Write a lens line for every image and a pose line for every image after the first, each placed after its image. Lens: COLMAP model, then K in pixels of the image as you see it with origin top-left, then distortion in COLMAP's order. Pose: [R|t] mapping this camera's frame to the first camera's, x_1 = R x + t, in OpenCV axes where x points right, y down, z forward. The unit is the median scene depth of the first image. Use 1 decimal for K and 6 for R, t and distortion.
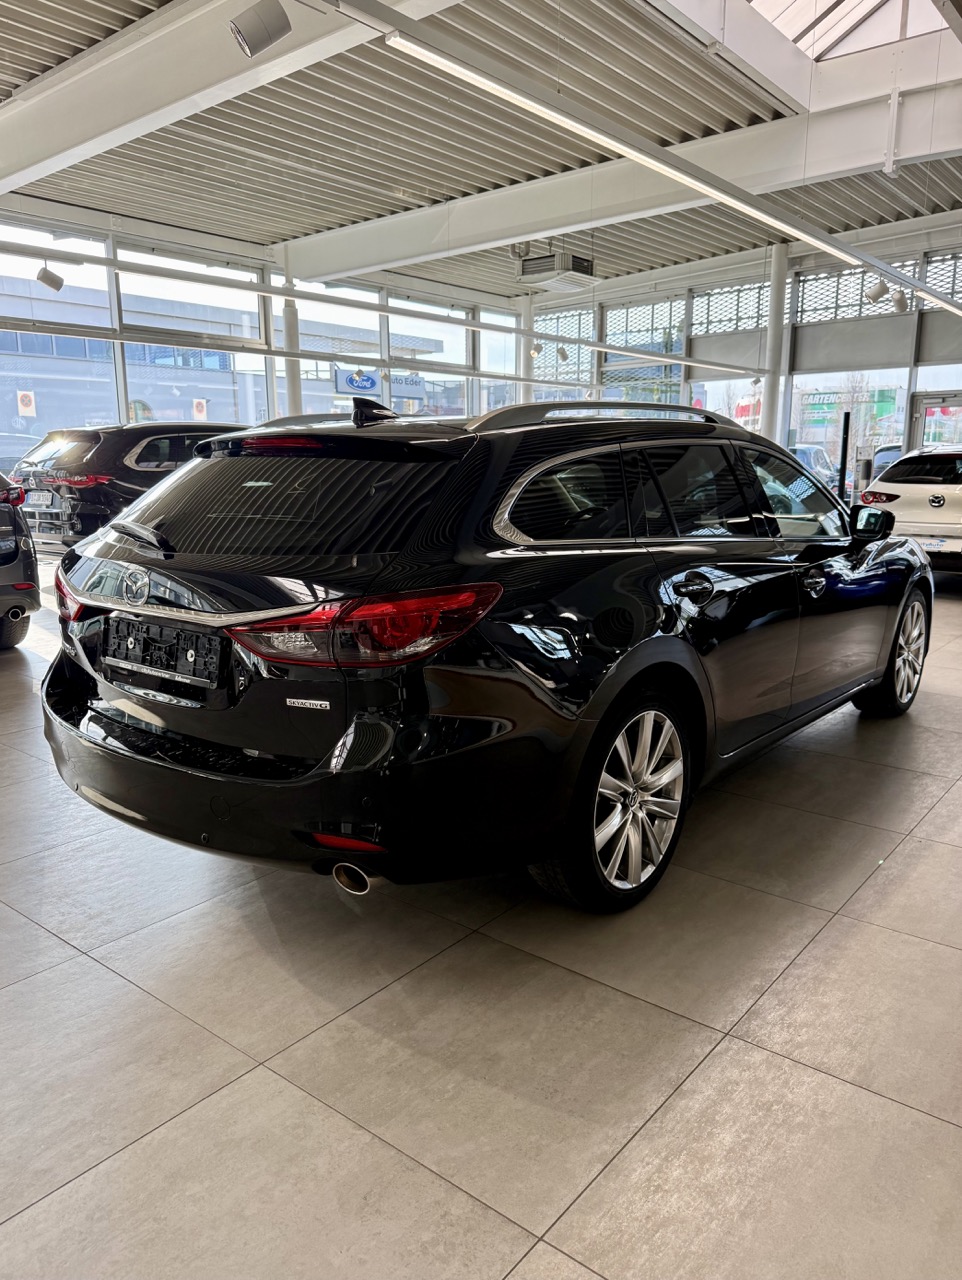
lens RADIAL K [[918.3, 0, 479.2], [0, 918.3, 643.3], [0, 0, 1]] dist [0.013323, 0.002711]
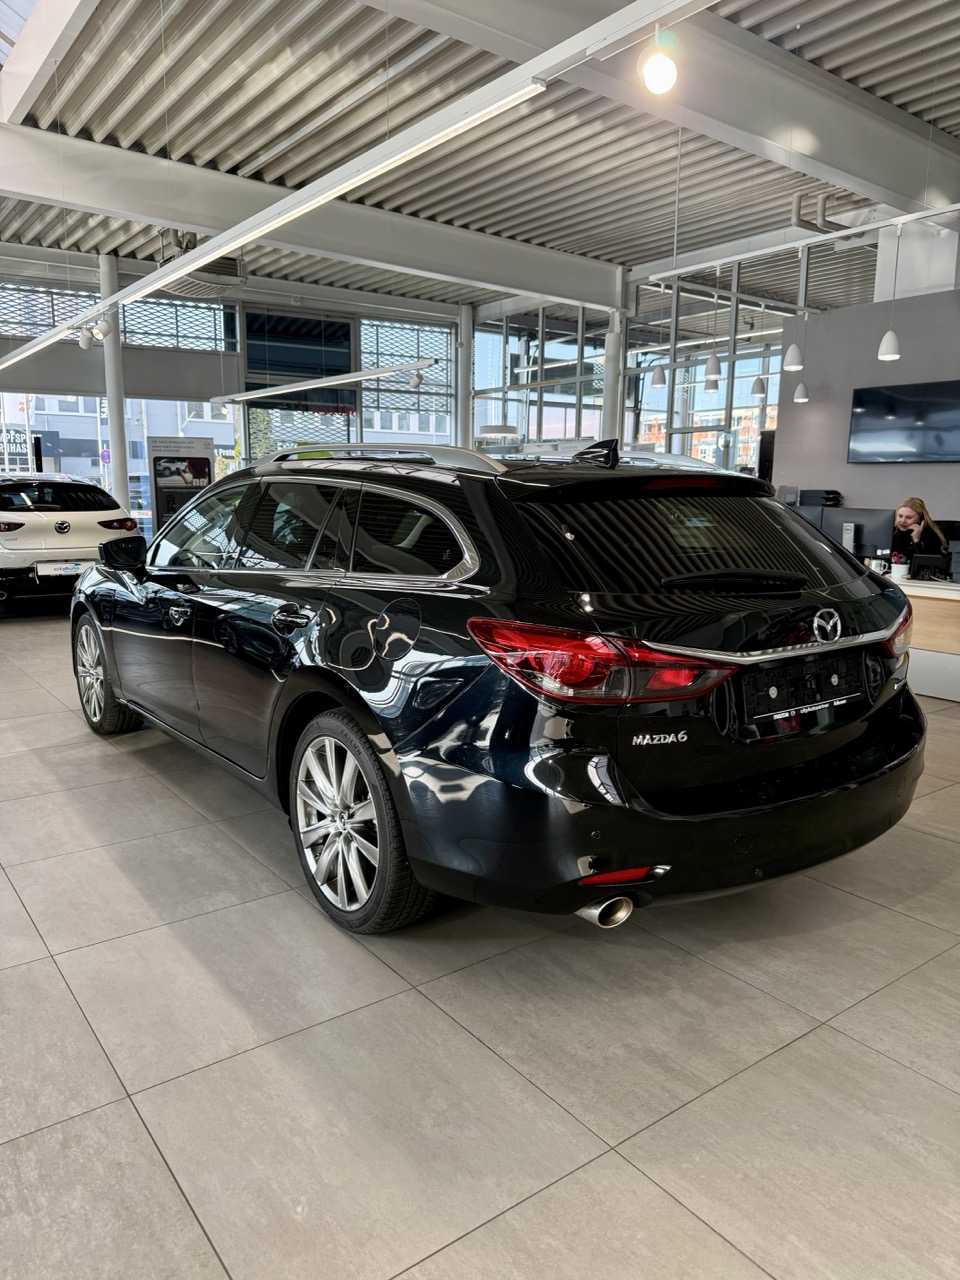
lens RADIAL K [[918.3, 0, 477.4], [0, 918.3, 640.6], [0, 0, 1]] dist [0.013323, 0.002711]
pose [[0.238252, -0.152782, 0.959111, -1.200069], [0.177249, 0.977803, 0.111730, -0.188617], [-0.954892, 0.143382, 0.260044, 0.918496]]
